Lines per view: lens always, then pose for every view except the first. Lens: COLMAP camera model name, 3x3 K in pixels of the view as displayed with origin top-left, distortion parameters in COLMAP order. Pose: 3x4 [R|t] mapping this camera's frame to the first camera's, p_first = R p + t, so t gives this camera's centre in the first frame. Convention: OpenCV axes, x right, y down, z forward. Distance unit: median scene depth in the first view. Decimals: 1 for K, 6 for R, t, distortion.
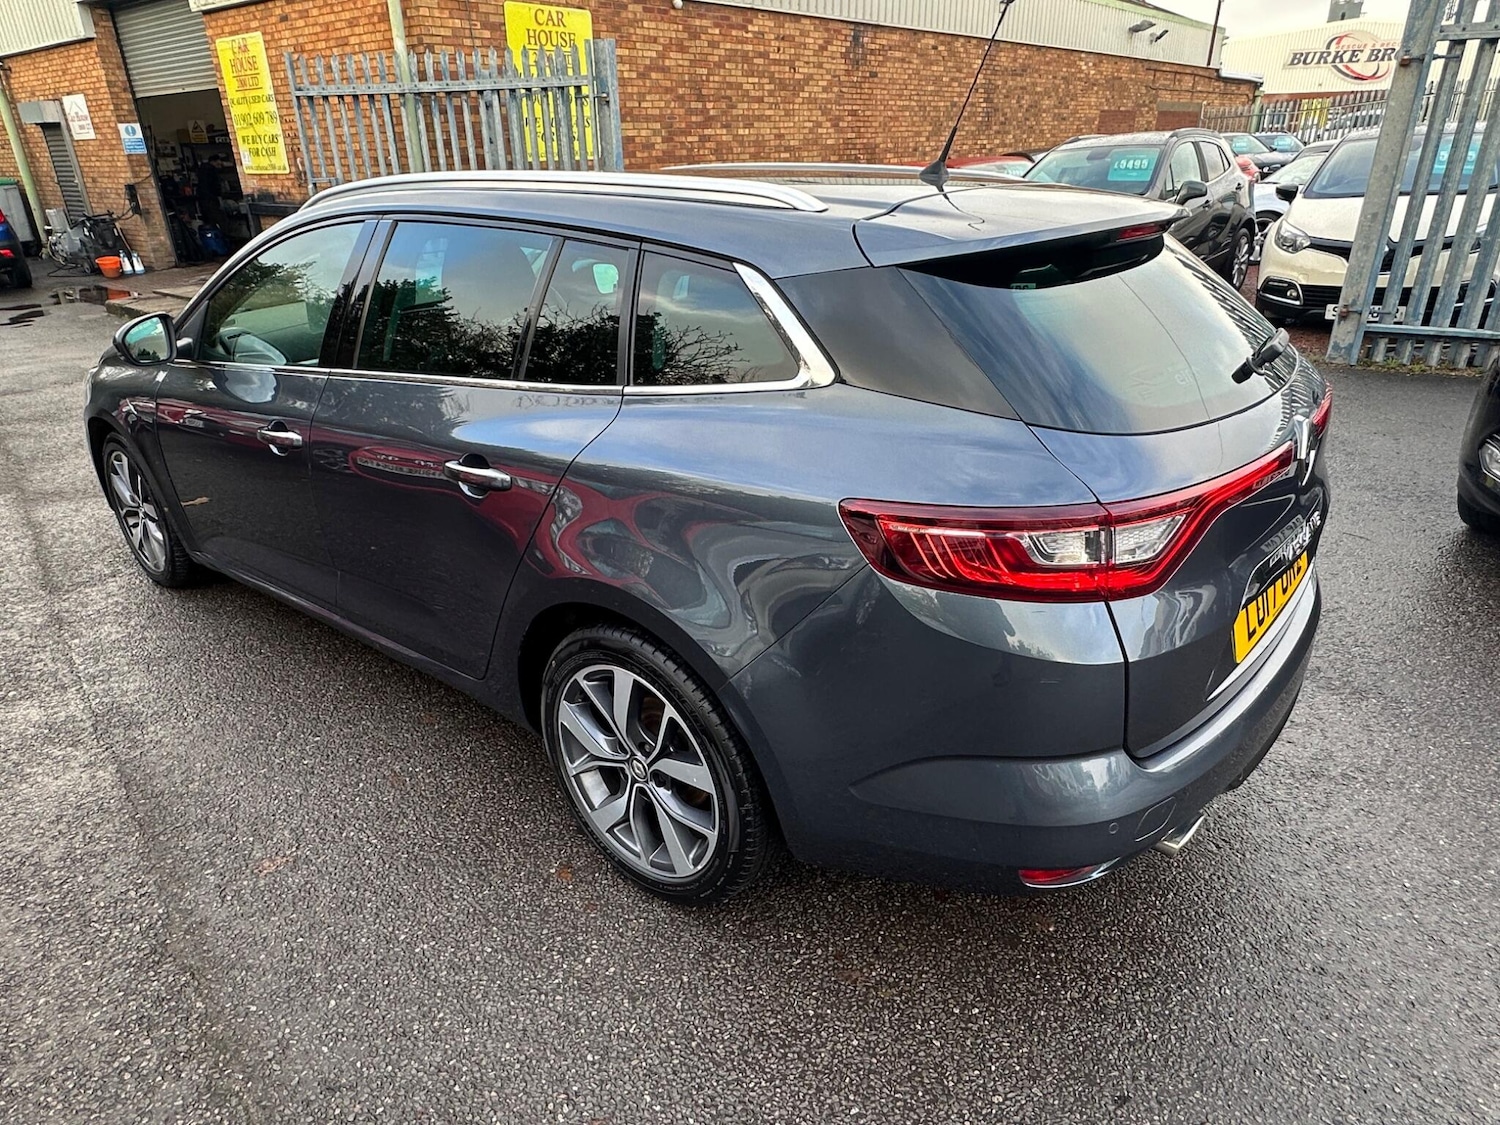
lens RADIAL K [[947.2, 0, 736.2], [0, 947.2, 571.7], [0, 0, 1]] dist [-0.007172, 0.003078]
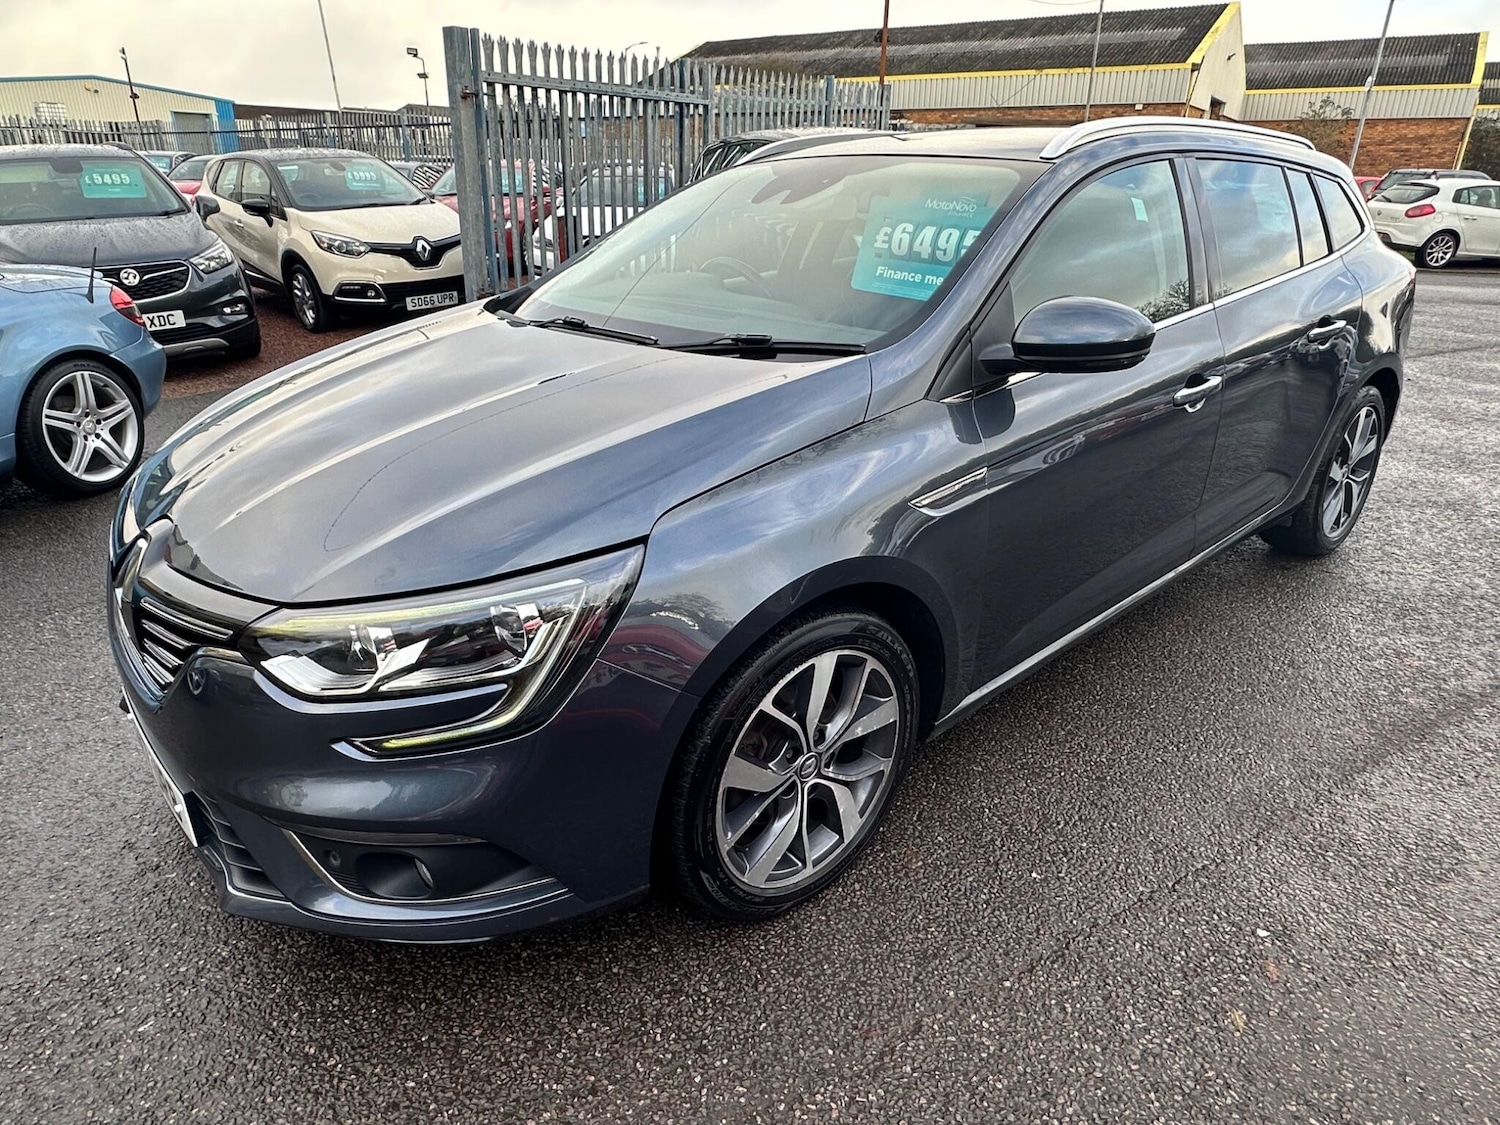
lens RADIAL K [[947.2, 0, 744.0], [0, 947.2, 573.8], [0, 0, 1]] dist [-0.007172, 0.003078]
pose [[0.146386, -0.361596, 0.920771, -0.334567], [0.398783, 0.873386, 0.279588, -0.096286], [-0.905286, 0.326260, 0.272050, 0.275634]]
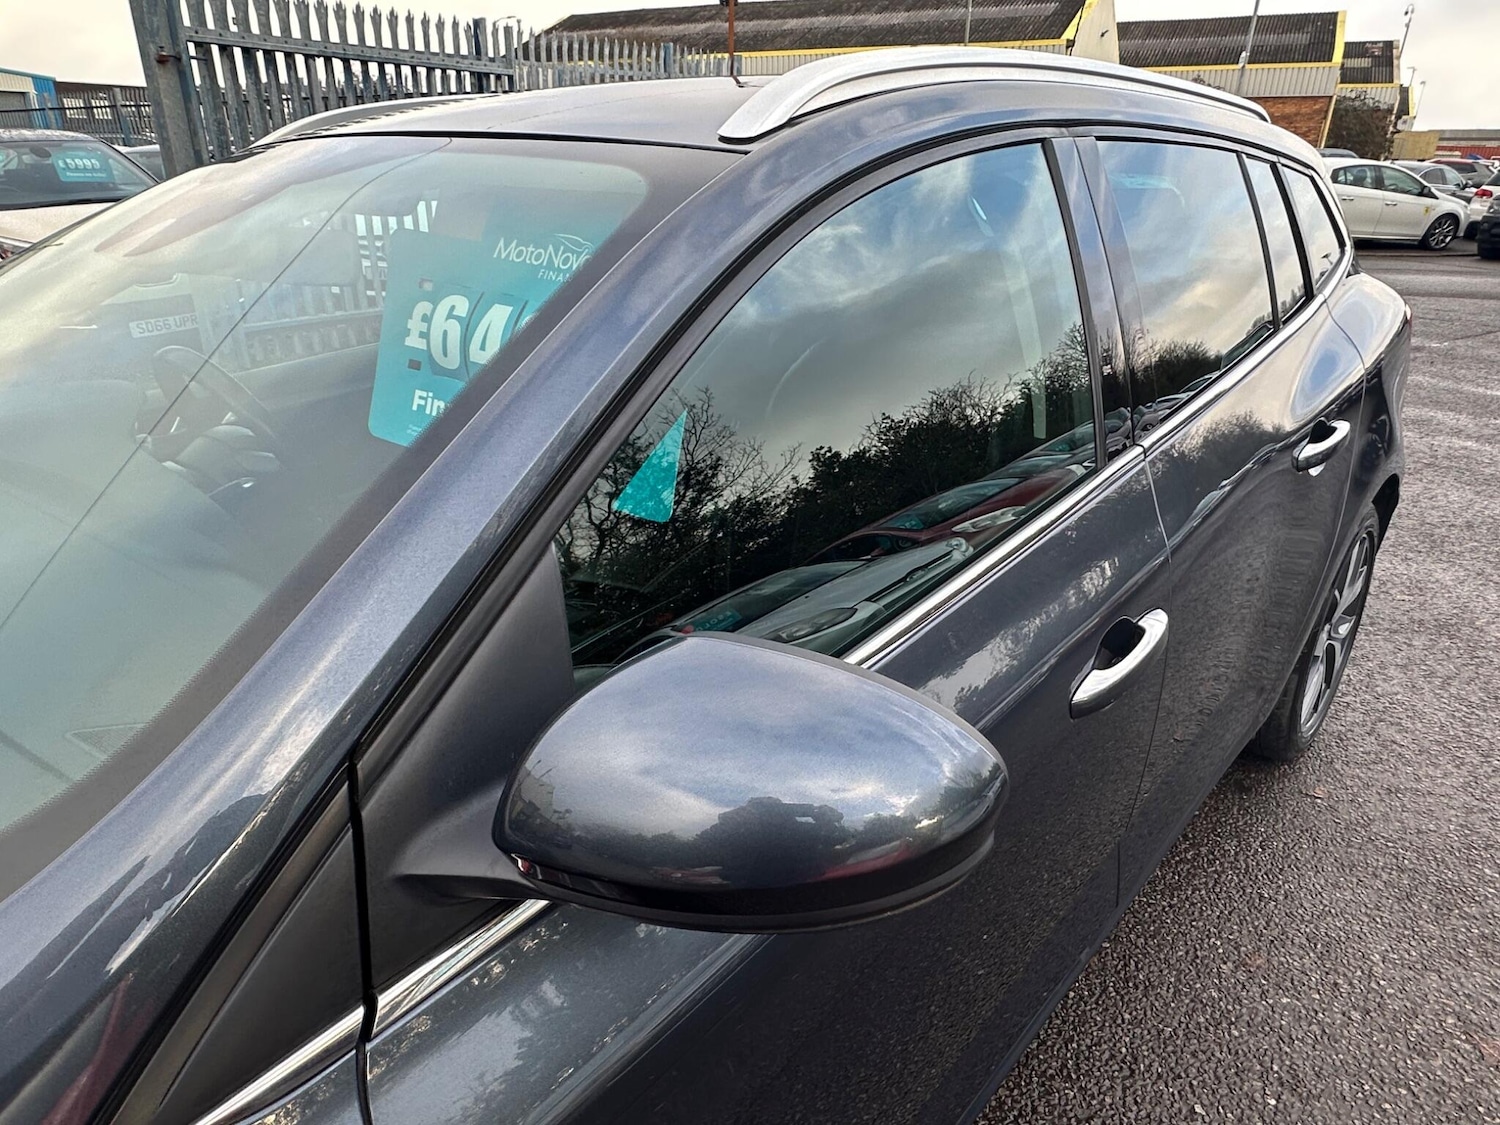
lens RADIAL K [[947.2, 0, 741.7], [0, 947.2, 584.3], [0, 0, 1]] dist [-0.007172, 0.003078]
pose [[0.041159, -0.389985, 0.919901, -0.196902], [0.409382, 0.846434, 0.340522, -0.087110], [-0.911434, 0.362575, 0.194491, 0.241544]]
